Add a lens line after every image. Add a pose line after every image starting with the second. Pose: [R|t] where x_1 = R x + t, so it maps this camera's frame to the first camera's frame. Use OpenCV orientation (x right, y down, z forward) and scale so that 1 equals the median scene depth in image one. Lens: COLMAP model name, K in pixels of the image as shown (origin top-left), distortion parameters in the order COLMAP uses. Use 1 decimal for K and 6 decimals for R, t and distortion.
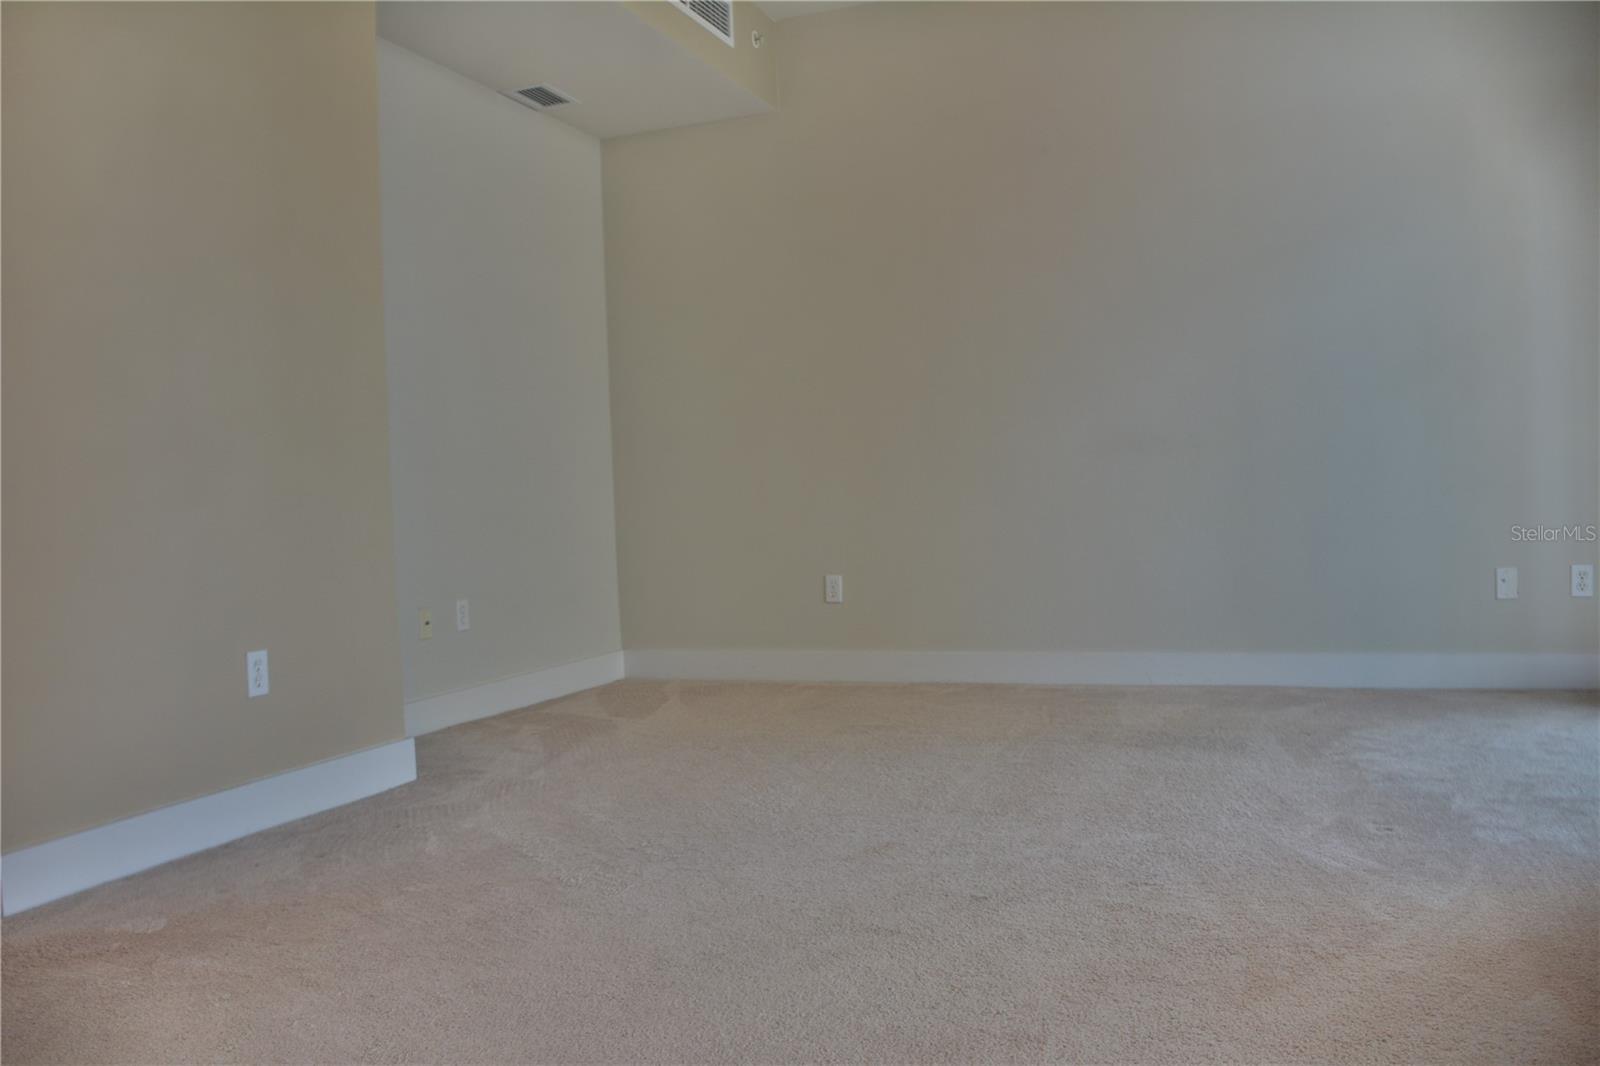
lens RADIAL K [[1329.1, 0, 792.6], [0, 1329.1, 534.4], [0, 0, 1]] dist [-0.159113, 0.174641]
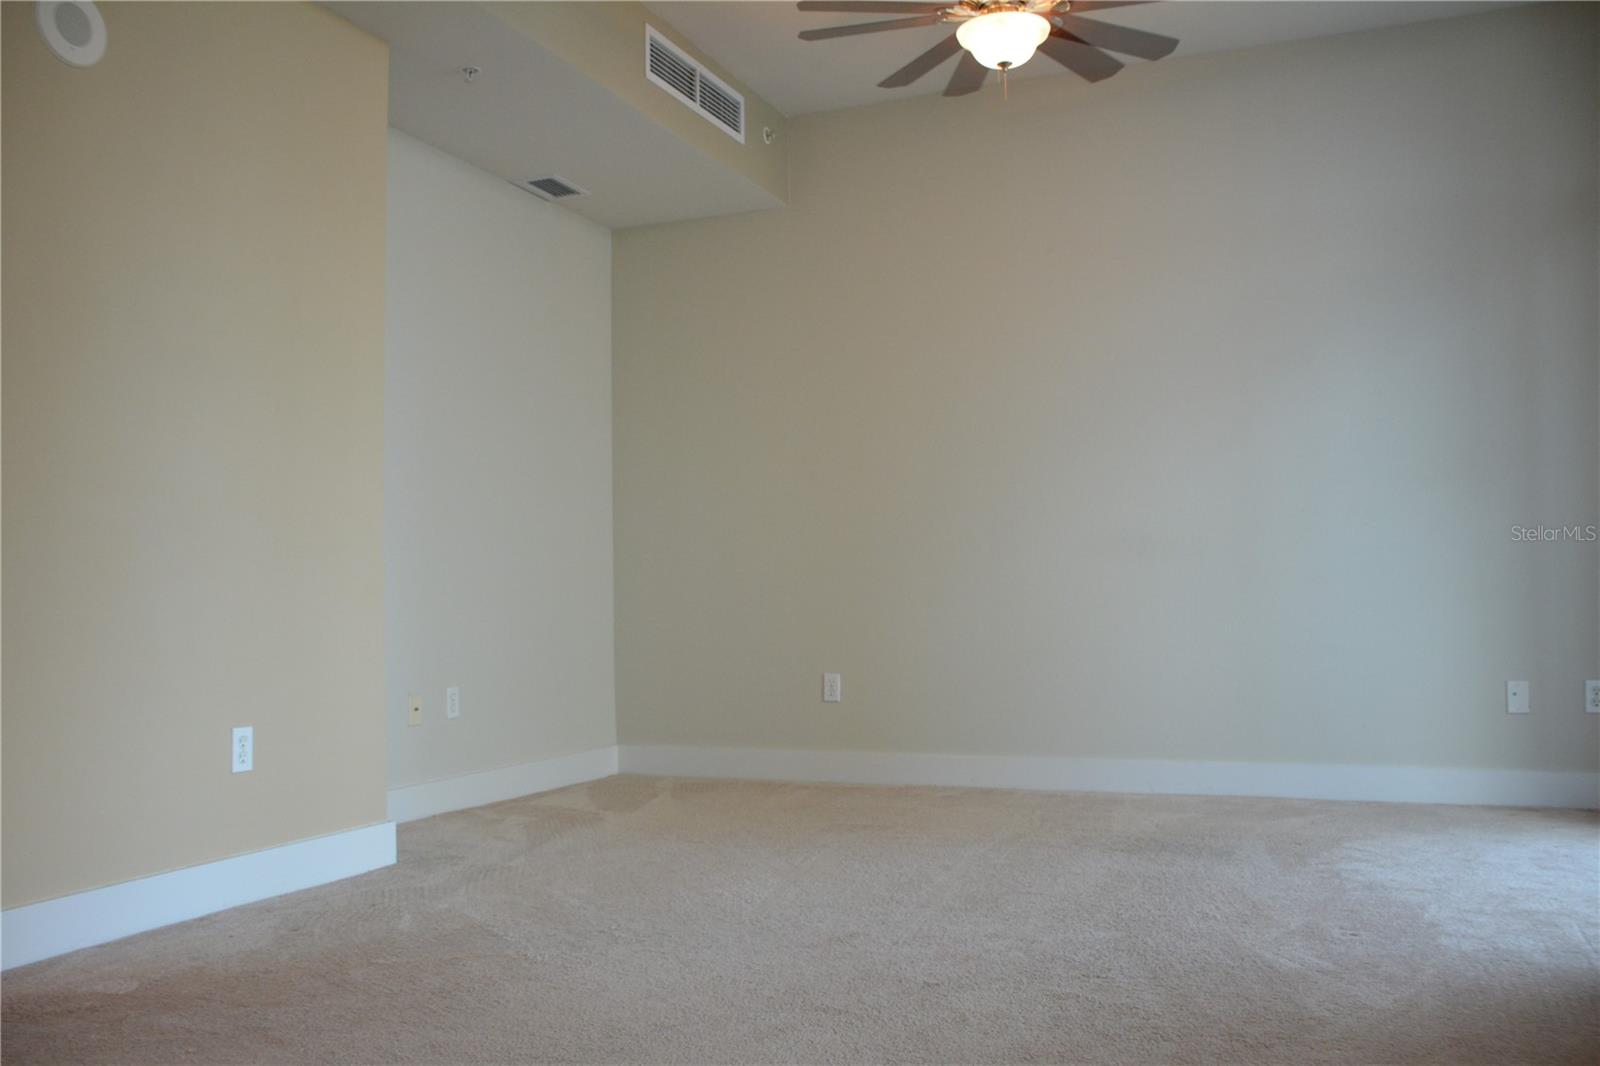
lens RADIAL K [[1407.6, 0, 803.6], [0, 1407.6, 535.7], [0, 0, 1]] dist [-0.138786, 0.198760]
pose [[0.999631, 0.023640, -0.013365, 0.043033], [-0.024531, 0.997173, -0.071026, 0.006260], [0.011648, 0.071328, 0.997385, -0.097359]]
